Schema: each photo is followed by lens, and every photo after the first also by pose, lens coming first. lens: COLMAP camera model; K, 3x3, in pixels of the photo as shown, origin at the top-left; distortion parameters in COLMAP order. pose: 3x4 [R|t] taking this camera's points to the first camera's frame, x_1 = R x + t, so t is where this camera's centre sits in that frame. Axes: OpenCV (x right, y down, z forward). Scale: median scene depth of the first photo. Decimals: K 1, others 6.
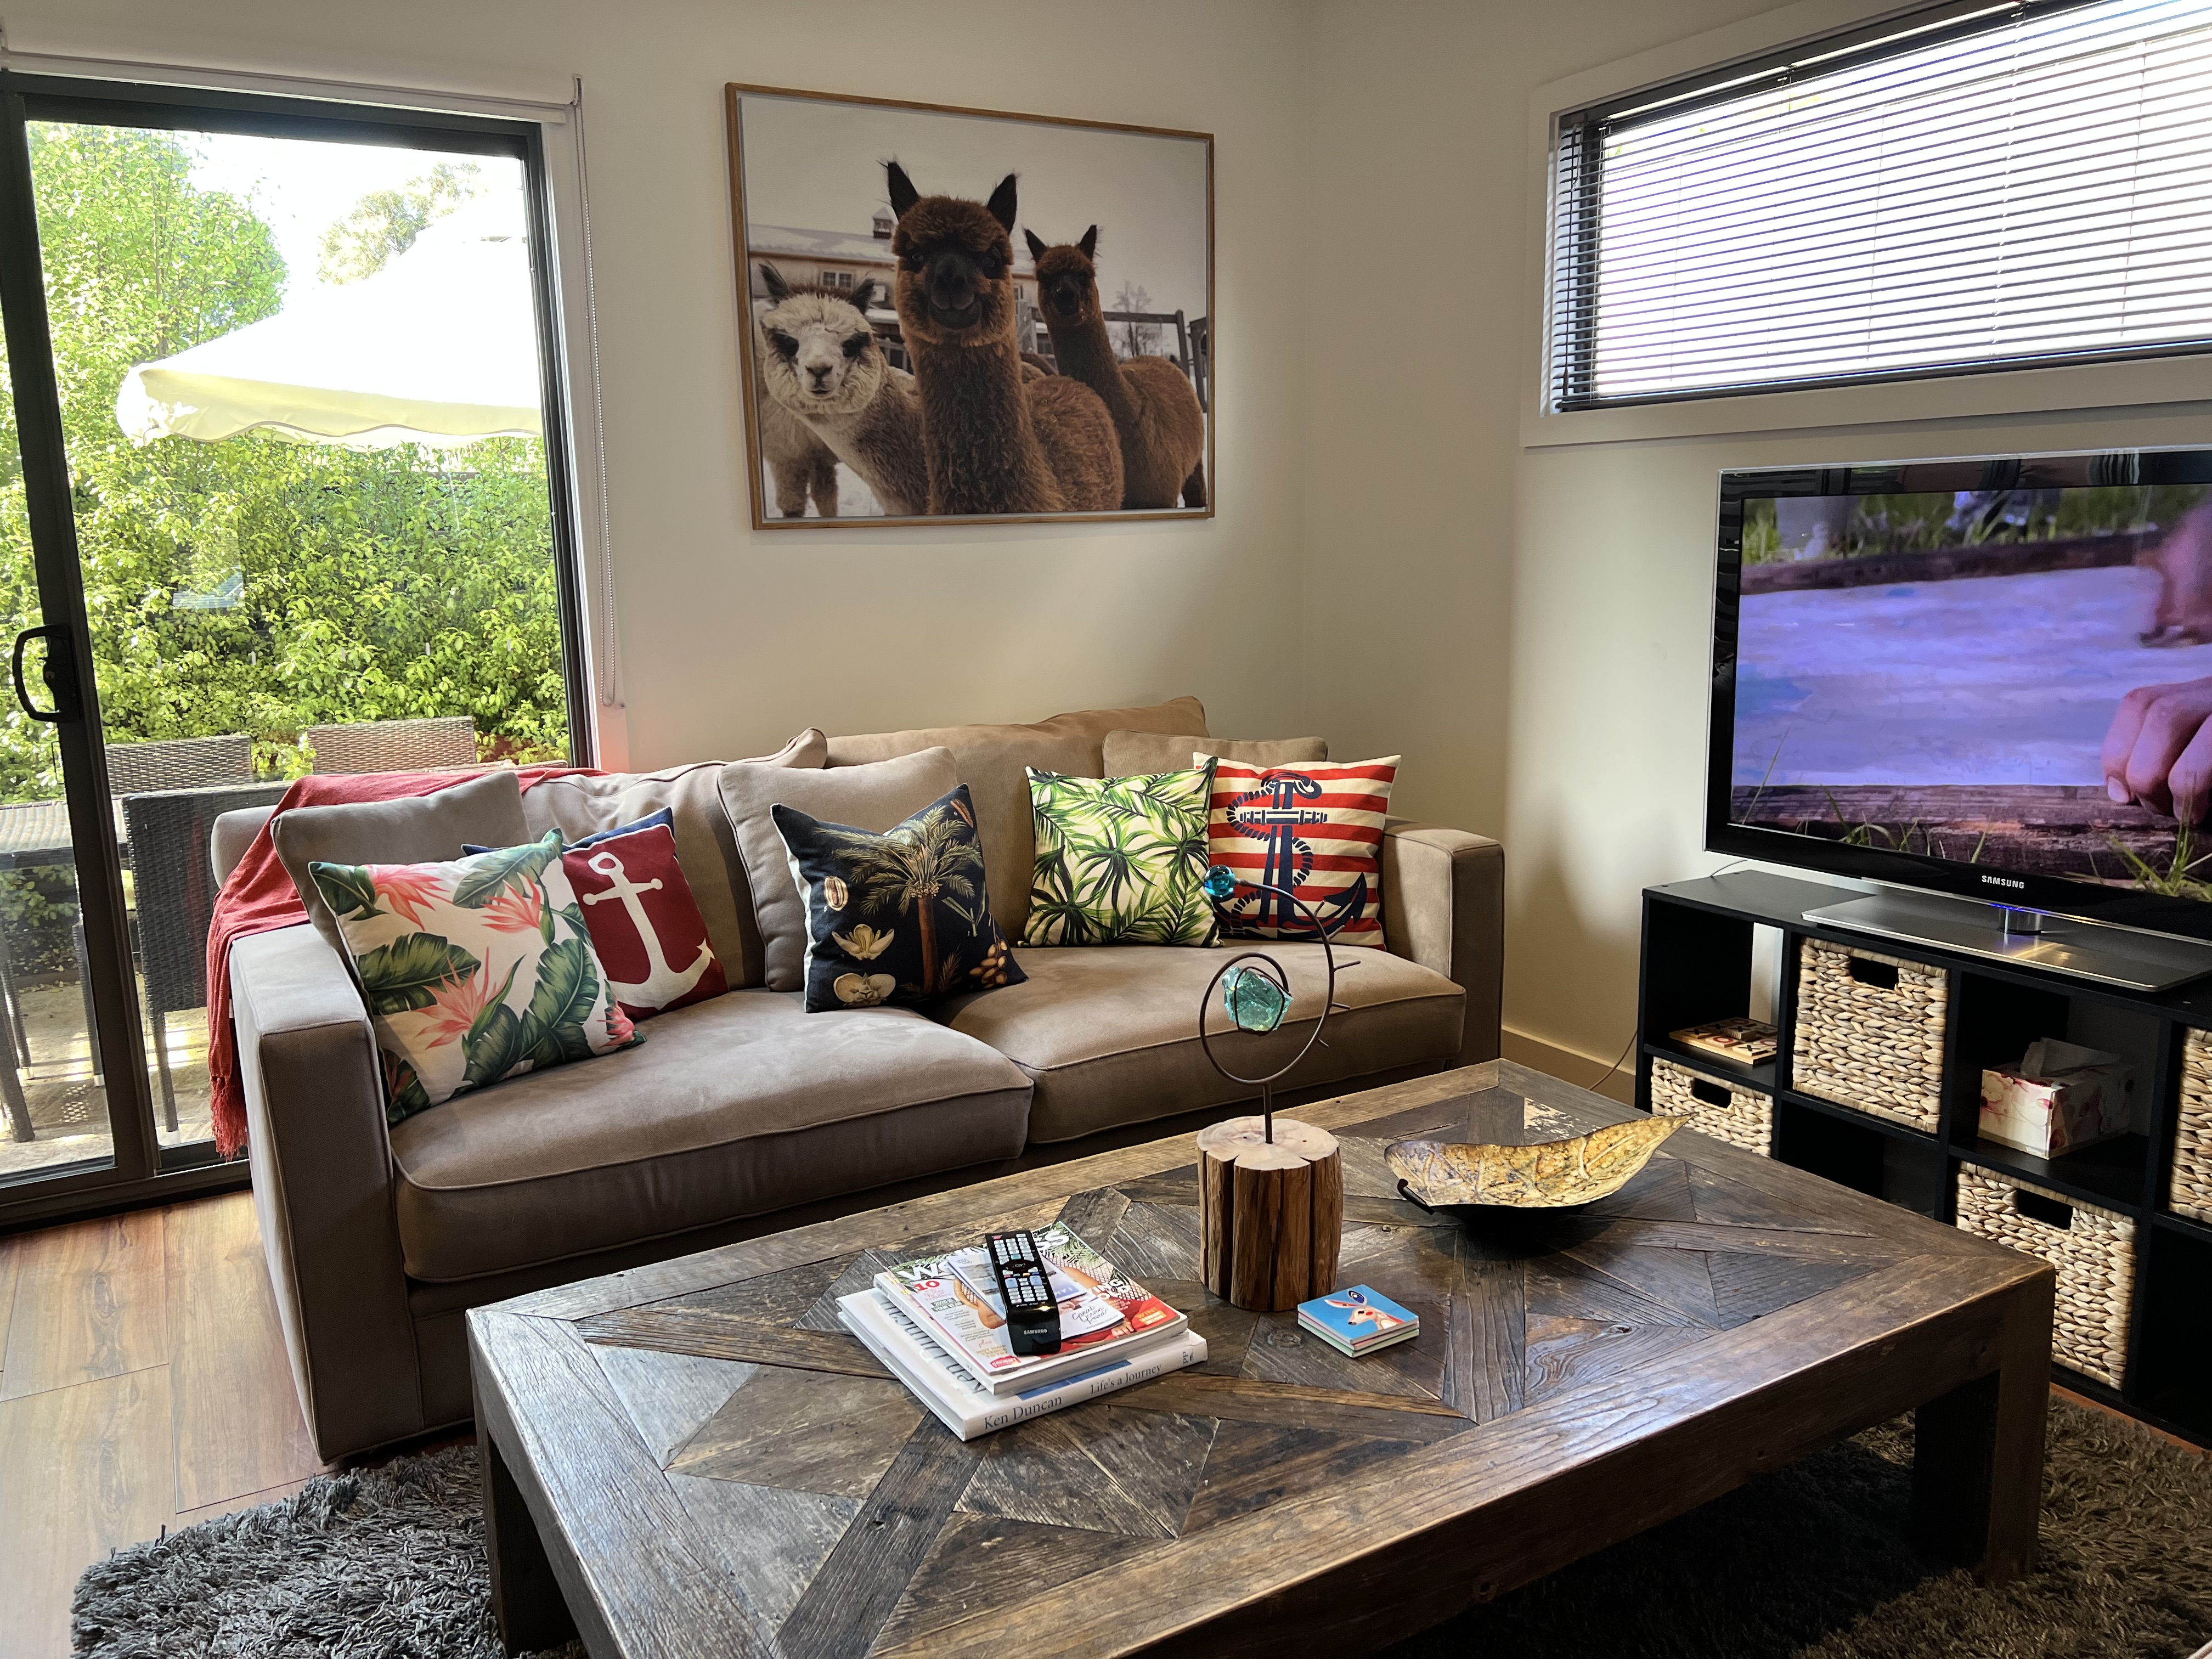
lens RADIAL K [[1672.9, 0, 1122.0], [0, 1672.9, 835.0], [0, 0, 1]] dist [0.071876, -0.051052]
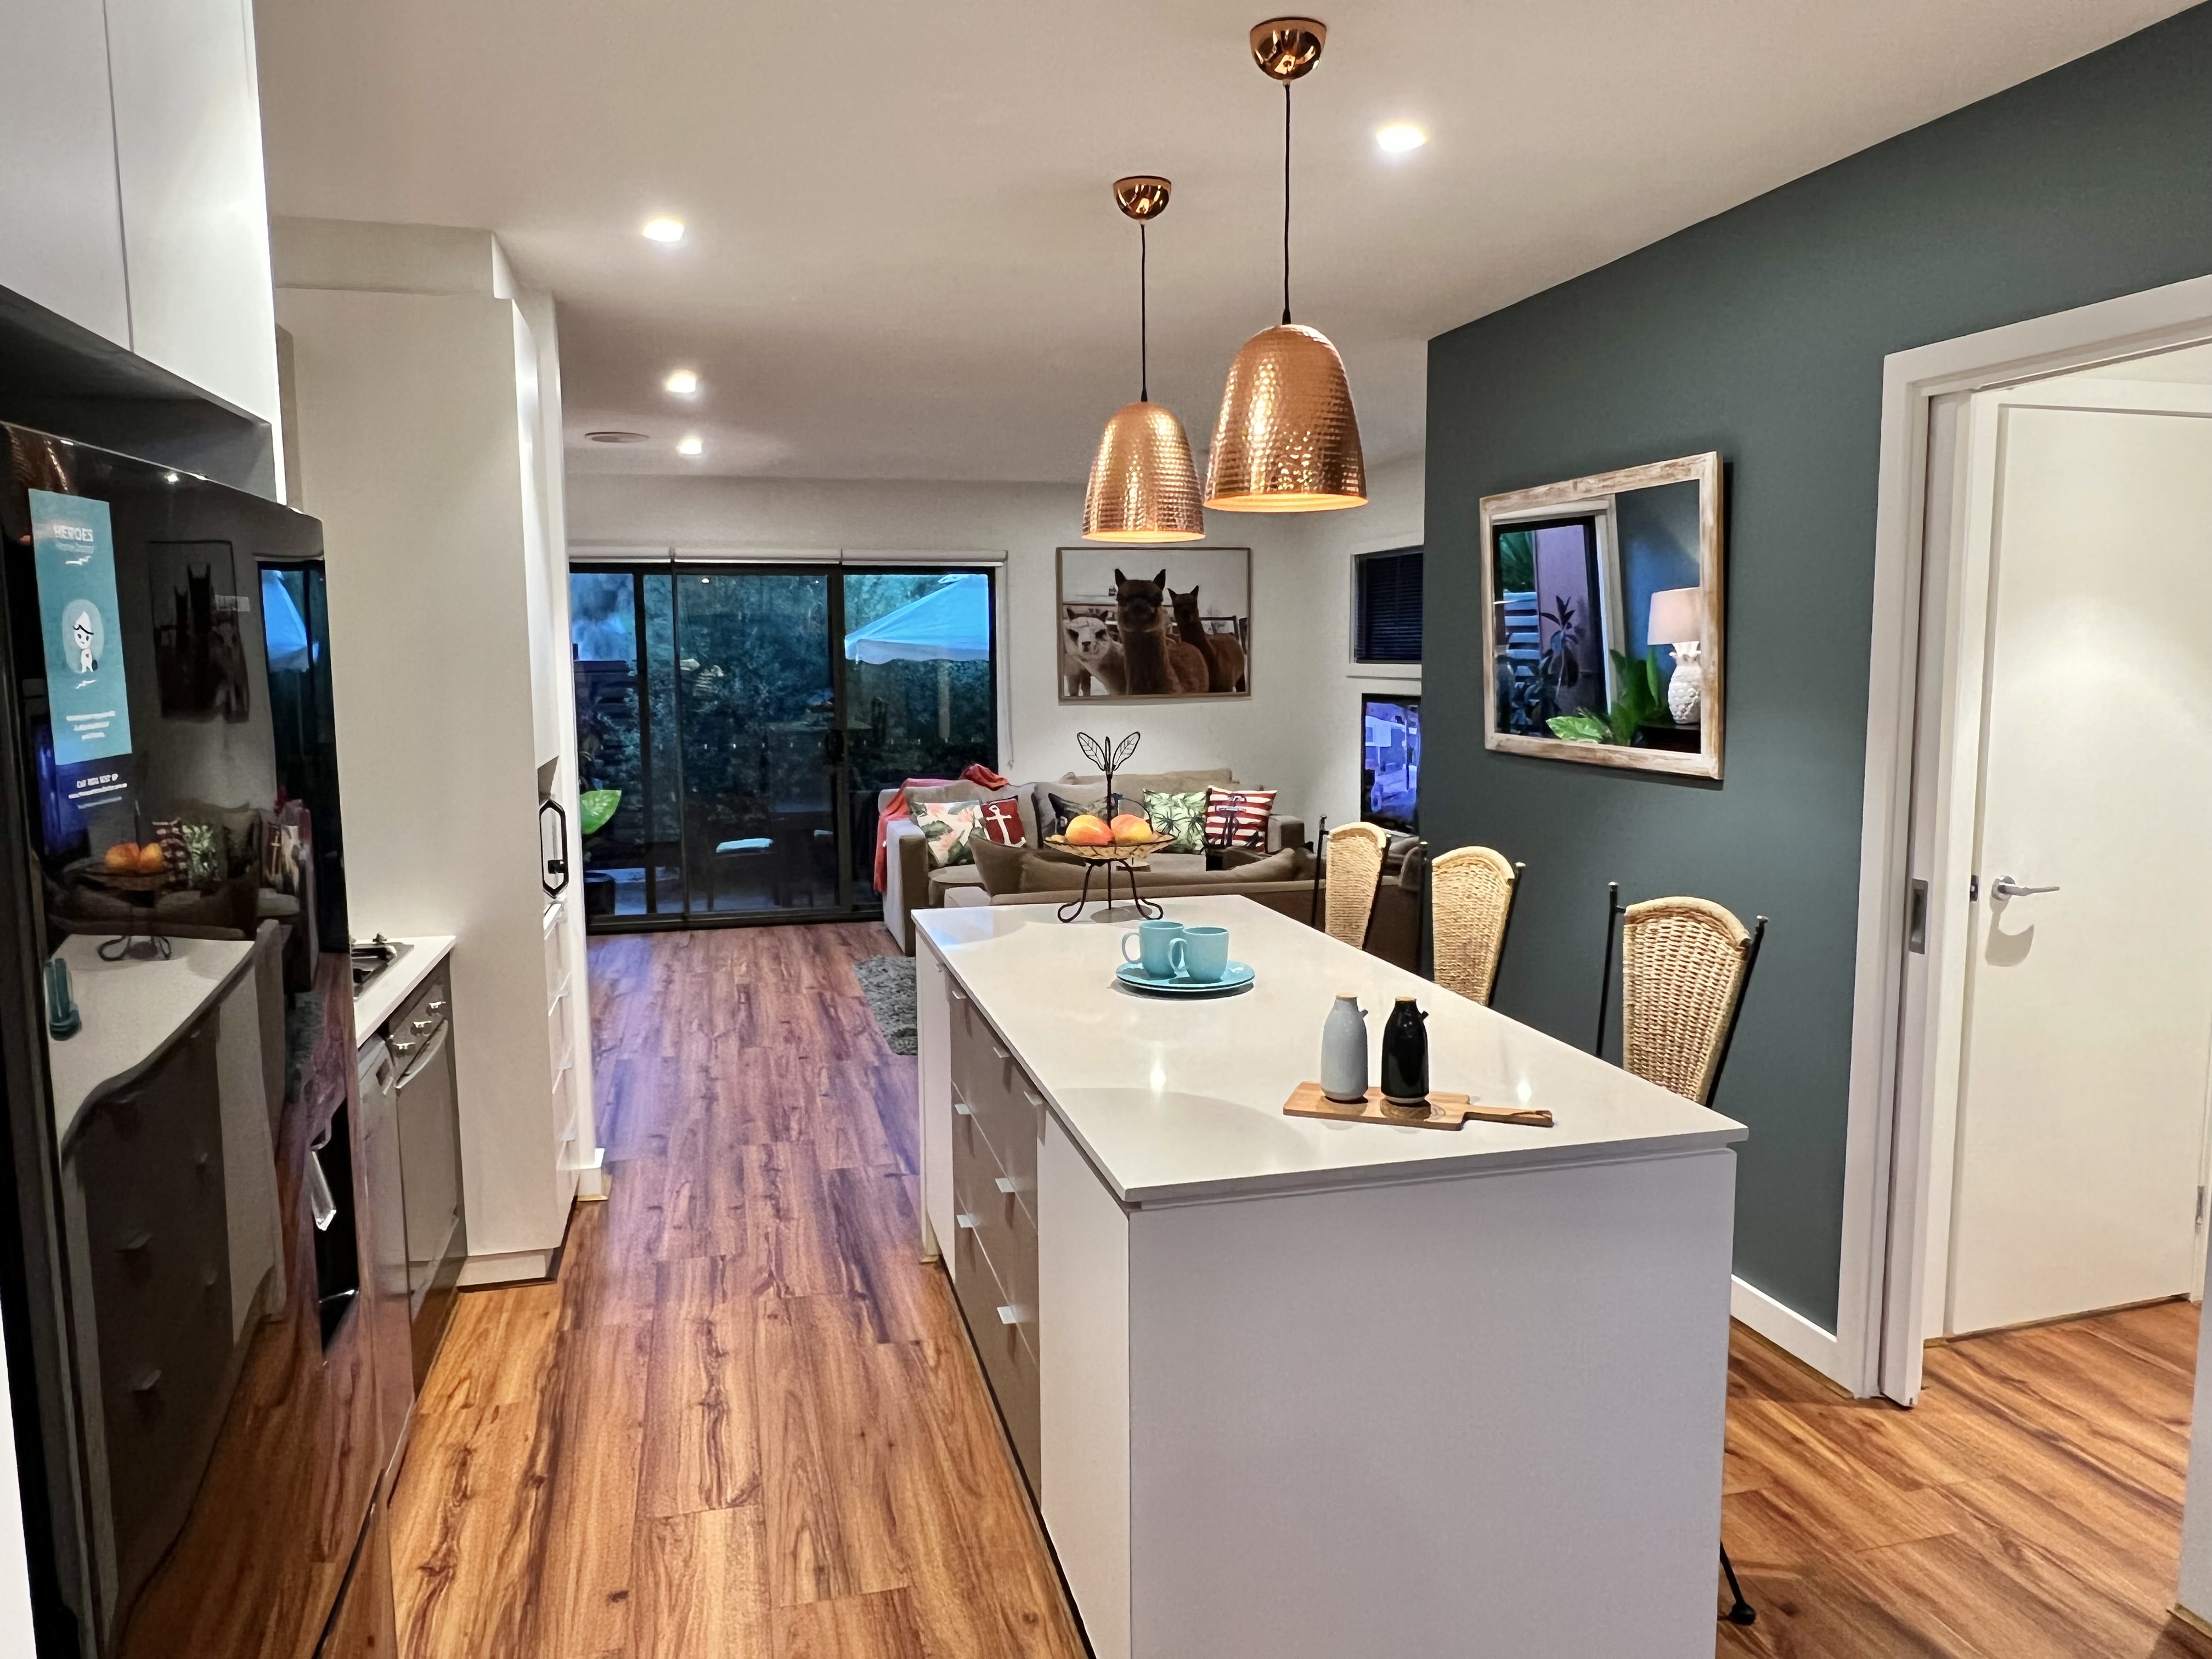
lens RADIAL K [[1511.5, 0, 1106.2], [0, 1511.5, 822.0], [0, 0, 1]] dist [-0.069150, -0.000009]
pose [[0.961152, 0.042550, -0.272721, 0.574833], [-0.062421, 0.995957, -0.064601, 0.182431], [0.268870, 0.079115, 0.959922, -1.424164]]
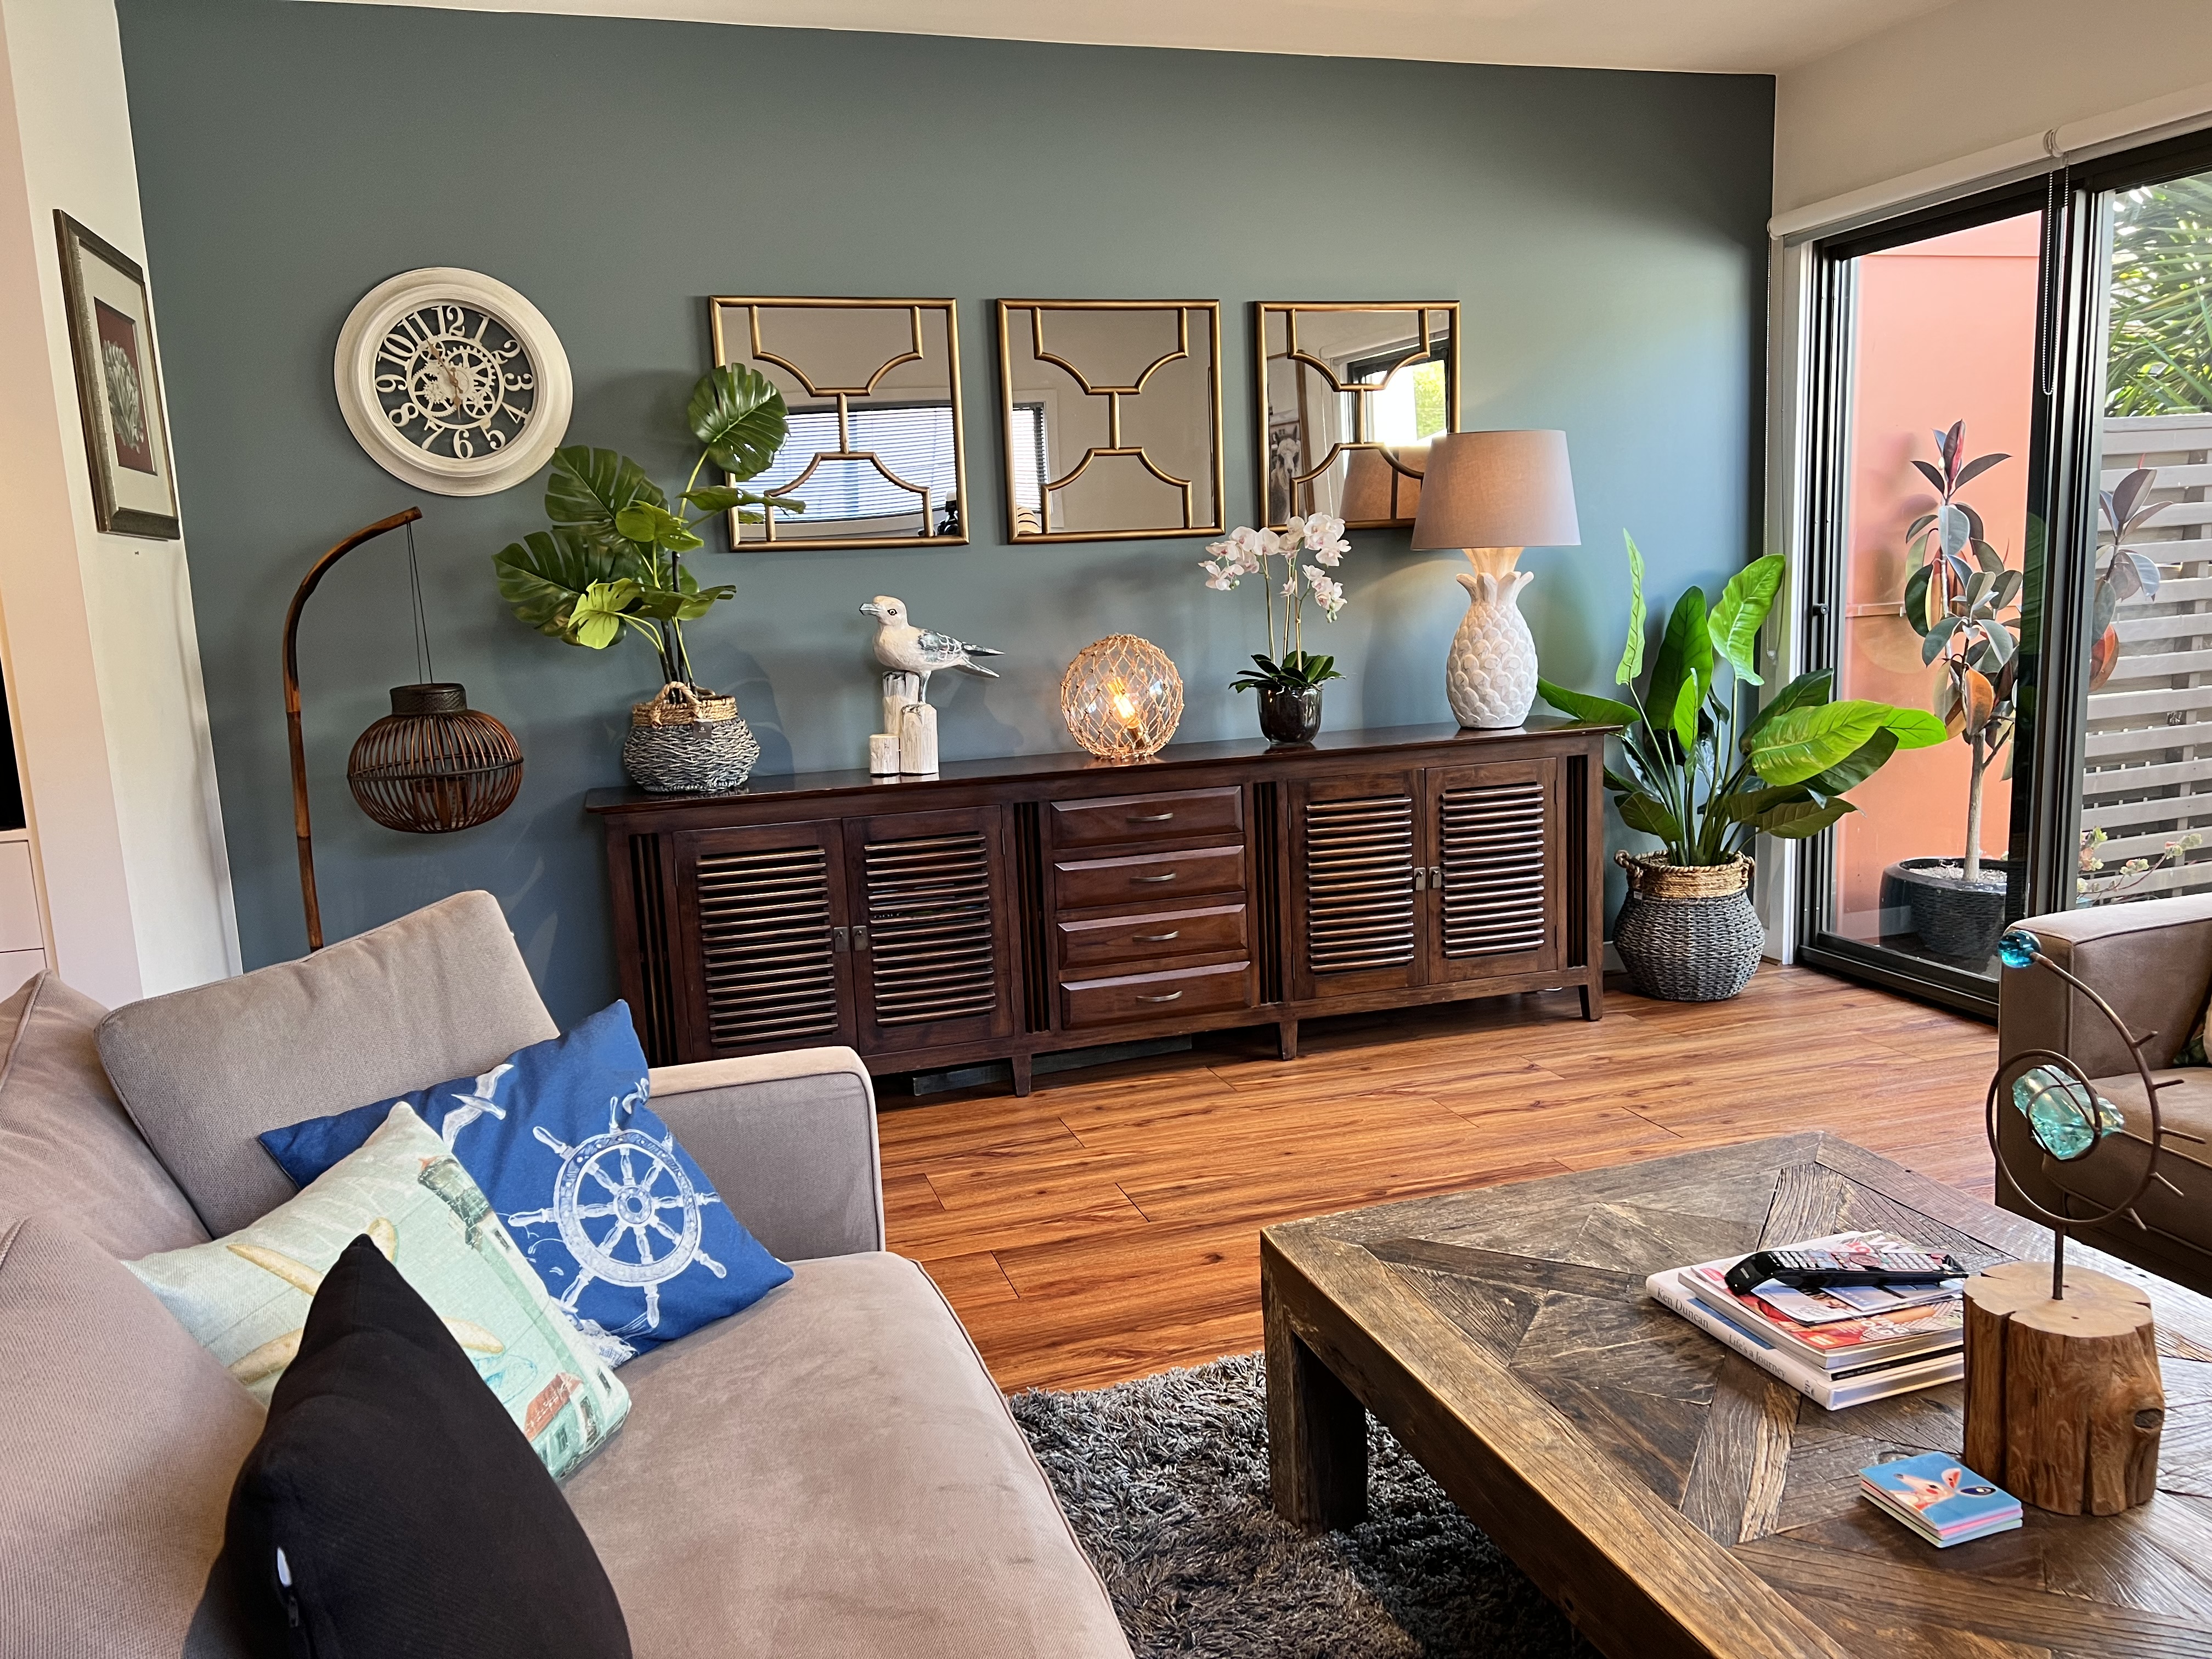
lens RADIAL K [[1672.9, 0, 1111.6], [0, 1672.9, 844.3], [0, 0, 1]] dist [0.071876, -0.051052]
pose [[-0.224959, 0.193787, -0.954903, 0.549252], [-0.139278, 0.963564, 0.228356, -0.088708], [0.964362, 0.184368, -0.189772, 0.402631]]
